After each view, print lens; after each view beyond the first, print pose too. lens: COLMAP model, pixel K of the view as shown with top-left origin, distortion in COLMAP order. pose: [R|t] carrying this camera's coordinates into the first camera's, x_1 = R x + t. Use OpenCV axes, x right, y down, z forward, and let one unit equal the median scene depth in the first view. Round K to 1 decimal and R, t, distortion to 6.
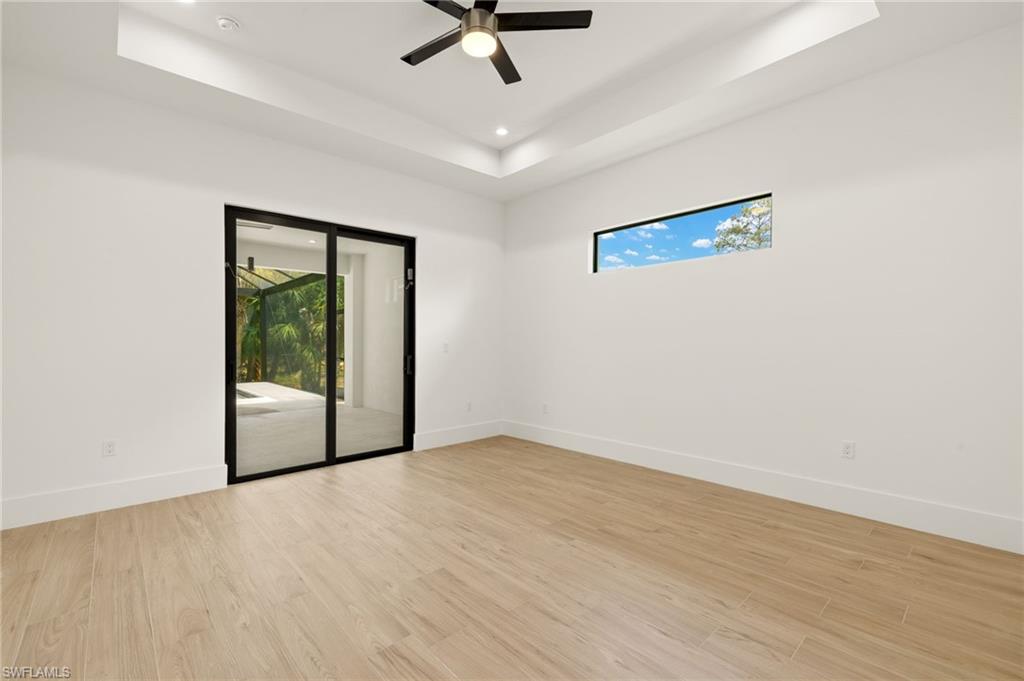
lens RADIAL K [[437.8, 0, 515.3], [0, 437.8, 336.4], [0, 0, 1]] dist [0.000082, 0.000236]
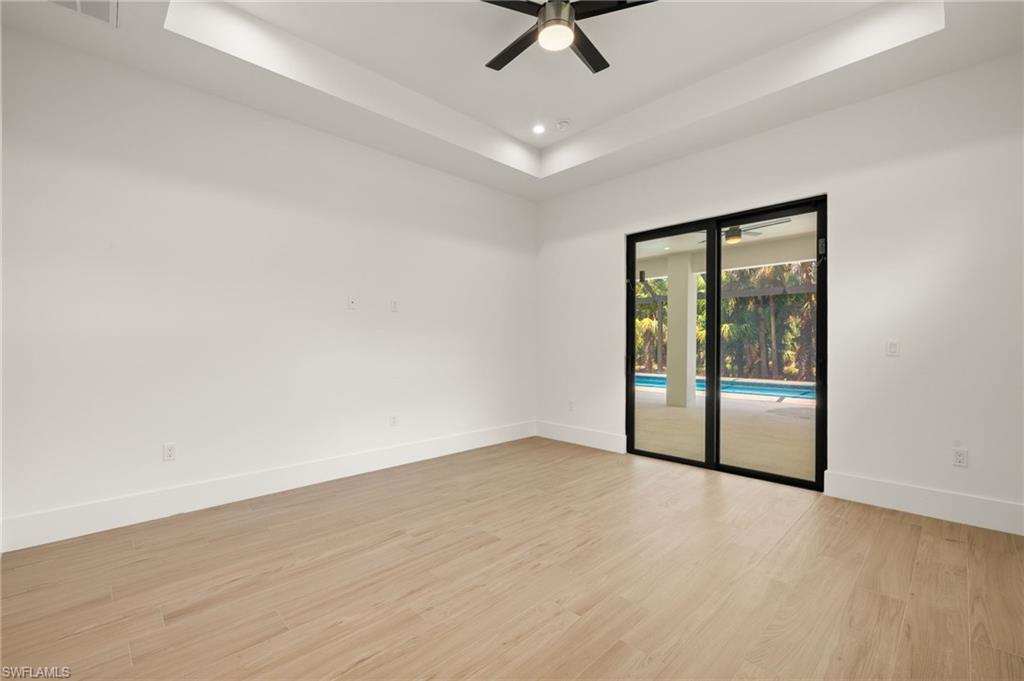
lens RADIAL K [[437.8, 0, 515.3], [0, 437.8, 336.4], [0, 0, 1]] dist [0.000082, 0.000236]
pose [[0.032198, -0.010751, -0.999424, 0.732389], [0.014837, 0.999837, -0.010277, 0.007636], [0.999371, -0.014498, 0.032353, 0.748644]]
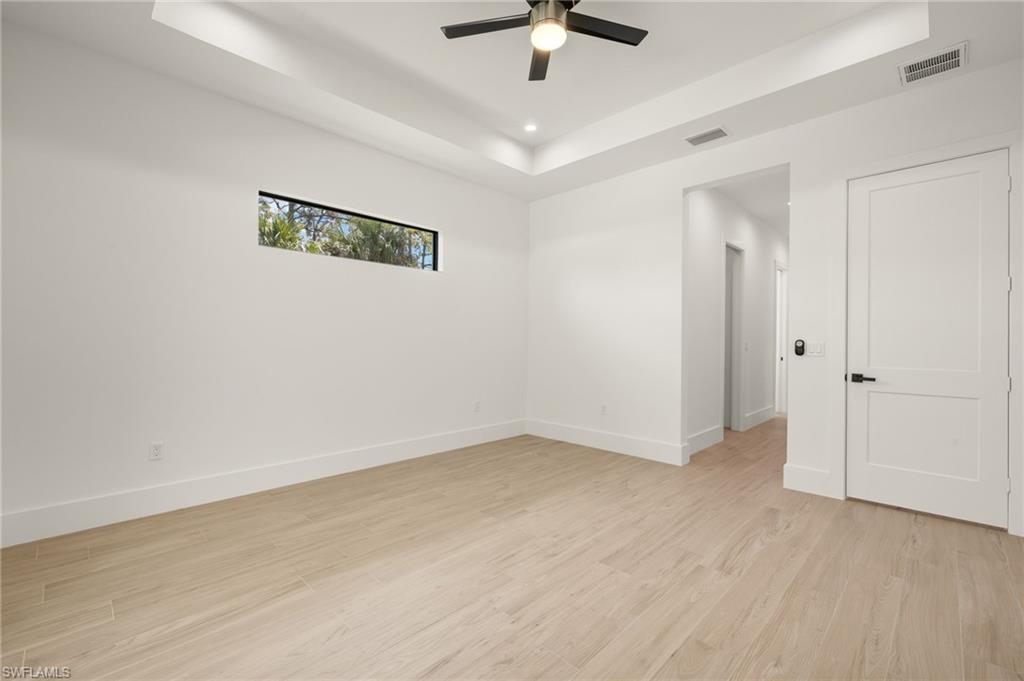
lens RADIAL K [[428.0, 0, 509.1], [0, 428.0, 338.9], [0, 0, 1]] dist [0.000411, 0.000012]
pose [[-0.034950, 0.007932, 0.999358, -0.863219], [-0.021499, 0.999731, -0.008687, 0.015390], [-0.999158, -0.021789, -0.034770, 0.933082]]
